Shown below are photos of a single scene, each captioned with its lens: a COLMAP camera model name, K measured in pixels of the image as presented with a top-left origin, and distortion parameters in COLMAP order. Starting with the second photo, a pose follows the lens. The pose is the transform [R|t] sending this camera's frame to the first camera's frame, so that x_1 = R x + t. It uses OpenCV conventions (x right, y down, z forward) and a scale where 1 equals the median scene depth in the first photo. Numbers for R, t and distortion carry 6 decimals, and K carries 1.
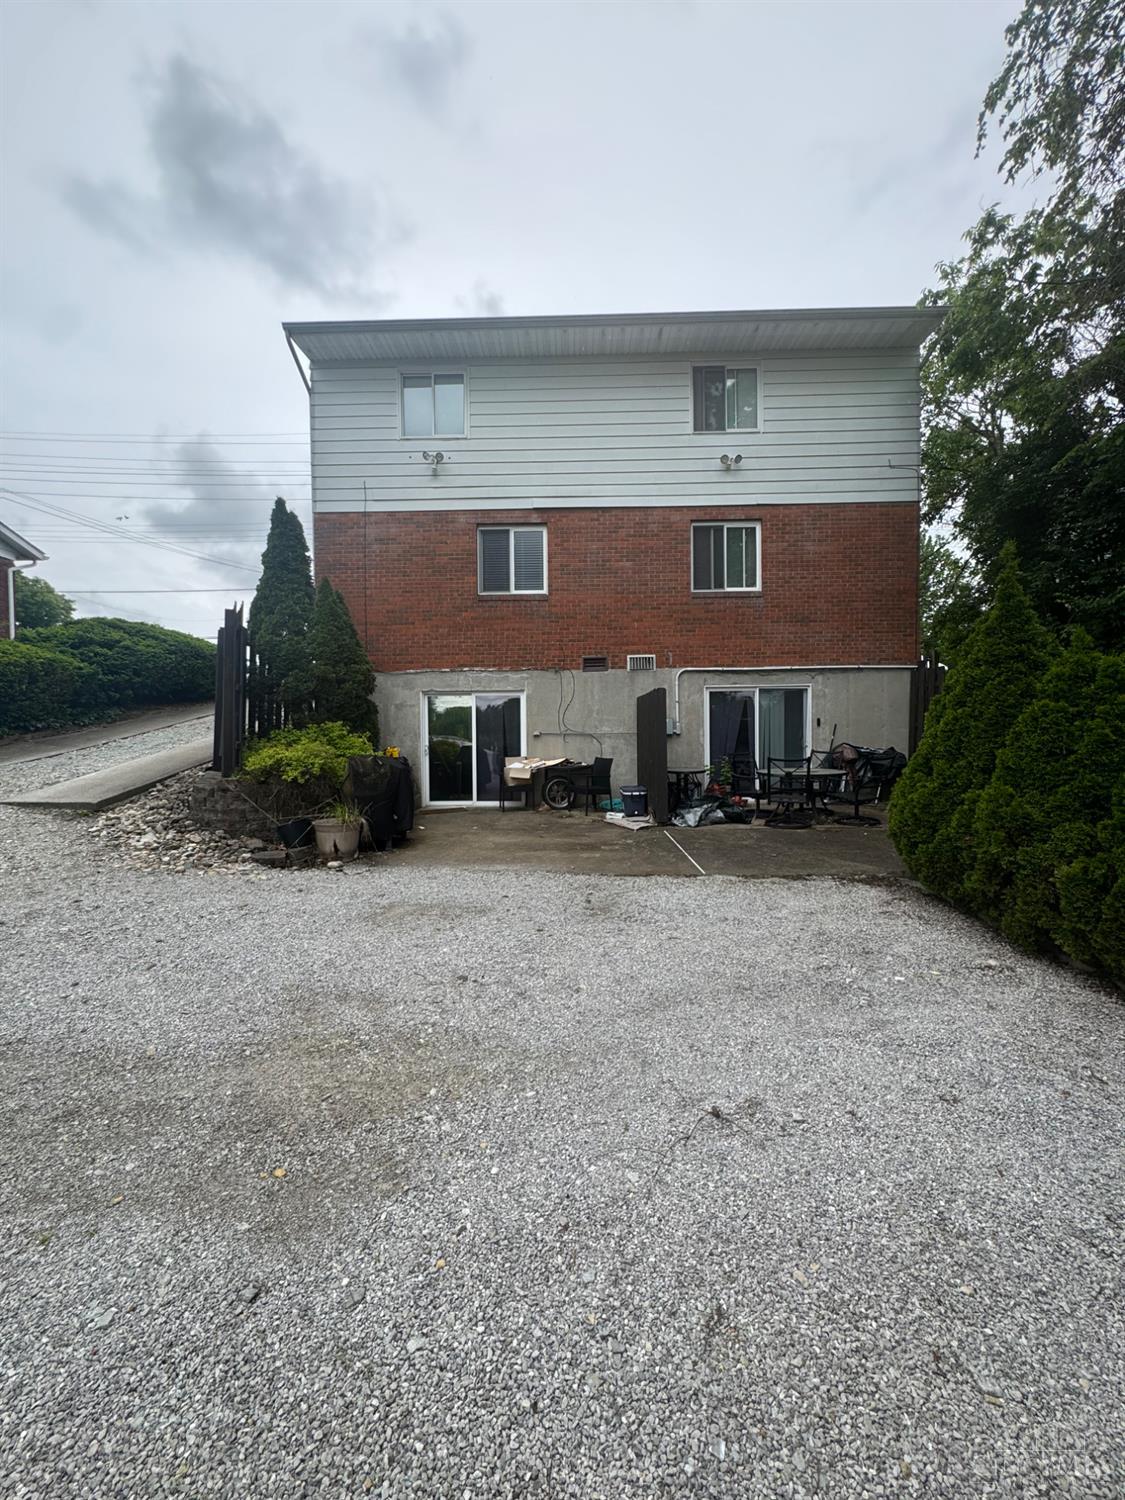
lens RADIAL K [[604.9, 0, 563.5], [0, 604.9, 746.7], [0, 0, 1]] dist [-0.001916, -0.000011]
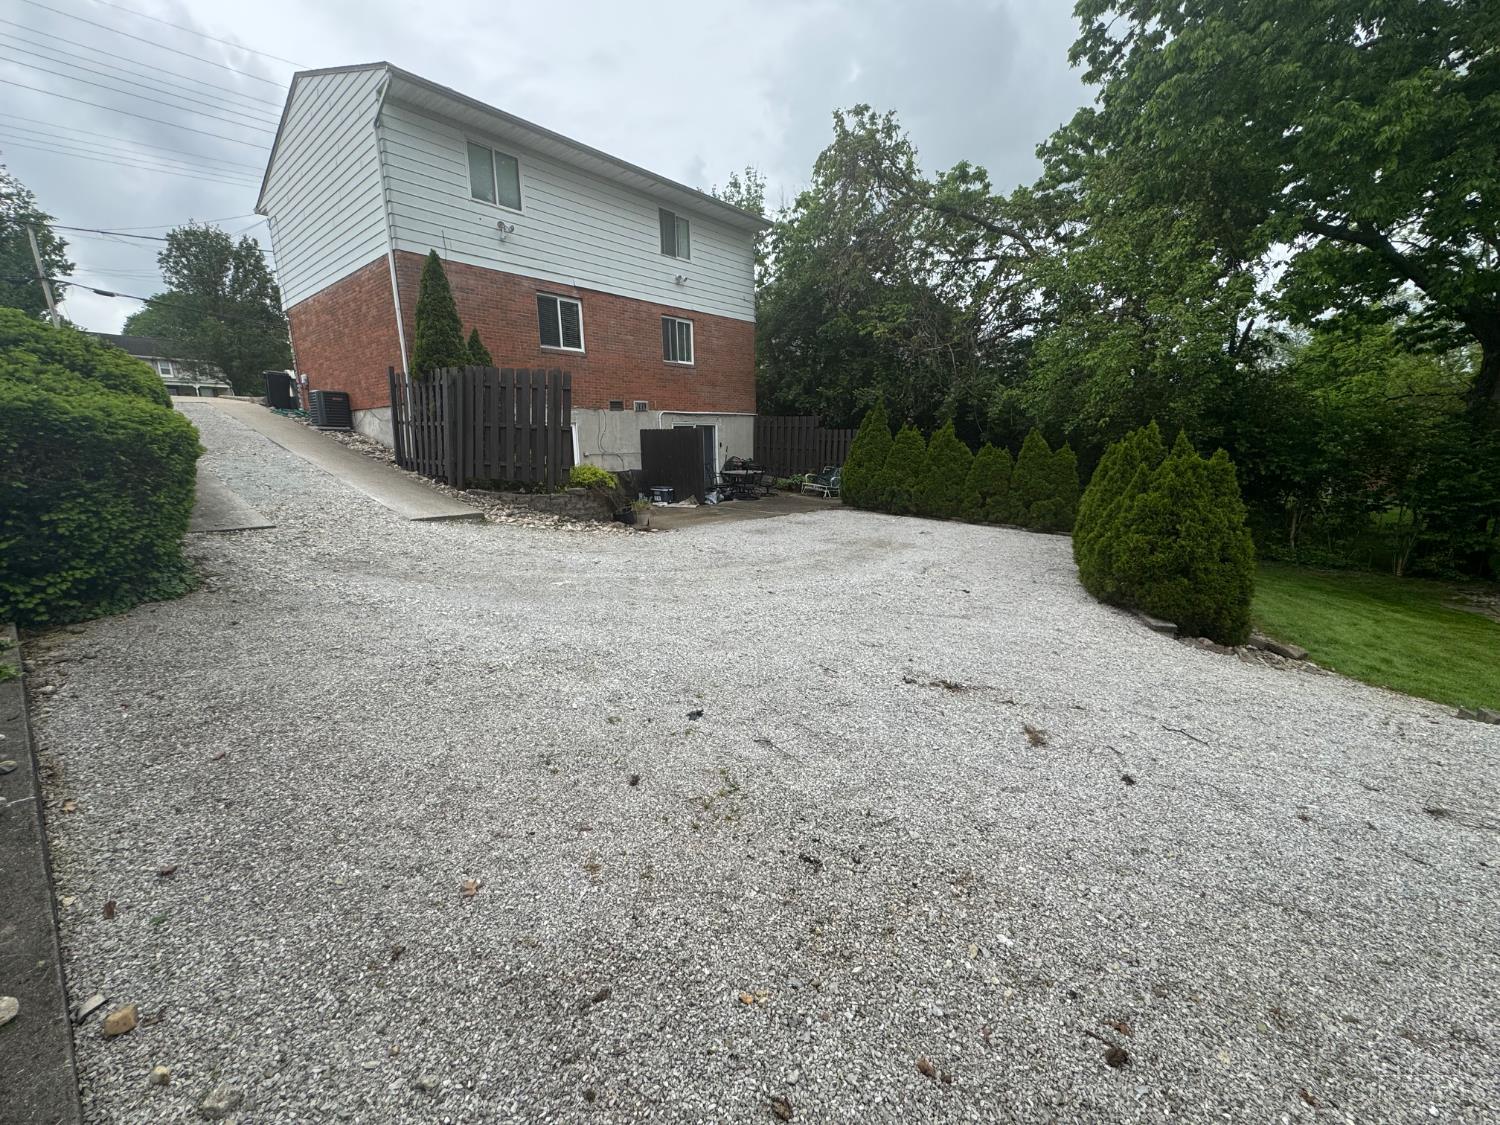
lens RADIAL K [[604.9, 0, 747.9], [0, 604.9, 563.4], [0, 0, 1]] dist [-0.001916, -0.000011]
pose [[0.642852, -0.150827, 0.750994, -0.914180], [0.020621, 0.983475, 0.179865, -0.016934], [-0.765713, -0.100140, 0.635339, -0.226360]]
